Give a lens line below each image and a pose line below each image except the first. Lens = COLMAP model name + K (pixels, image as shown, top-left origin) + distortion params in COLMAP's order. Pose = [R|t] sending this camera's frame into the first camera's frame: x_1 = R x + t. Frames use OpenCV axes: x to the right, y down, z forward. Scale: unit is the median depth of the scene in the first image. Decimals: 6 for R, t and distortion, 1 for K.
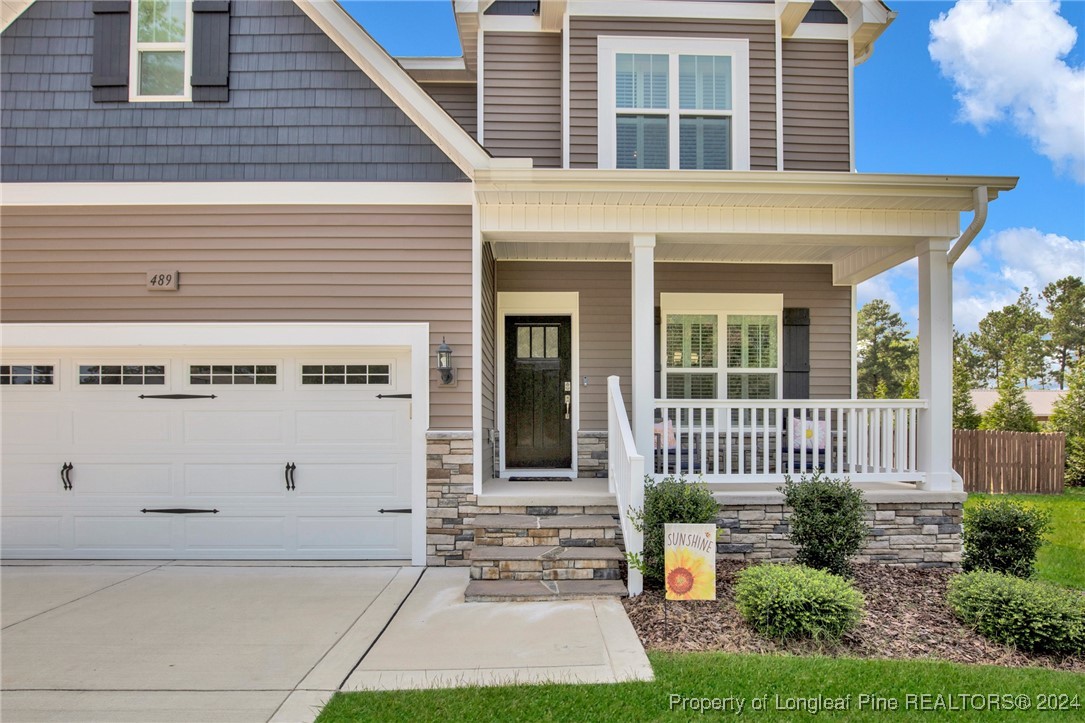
lens RADIAL K [[557.3, 0, 545.0], [0, 557.3, 430.0], [0, 0, 1]] dist [-0.020865, 0.001482]
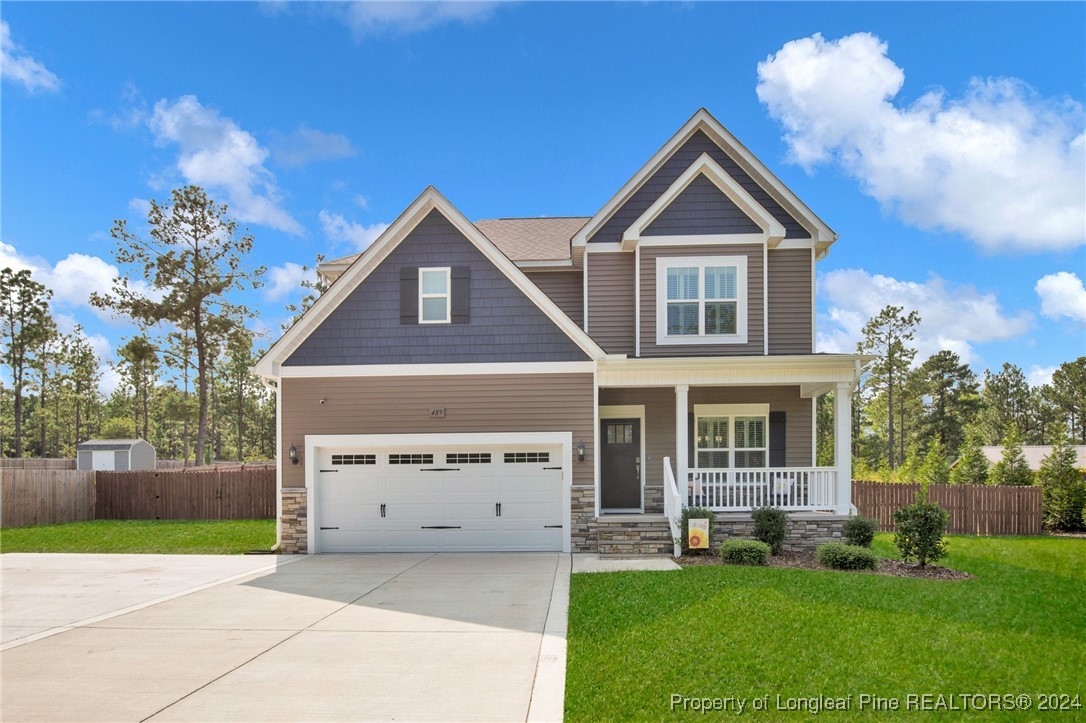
lens RADIAL K [[659.6, 0, 477.2], [0, 659.6, 501.0], [0, 0, 1]] dist [-0.000725, -0.000633]
pose [[0.989193, -0.004945, -0.146538, -0.189230], [0.006874, 0.999896, 0.012661, 0.023313], [0.146461, -0.013531, 0.989124, -1.341433]]
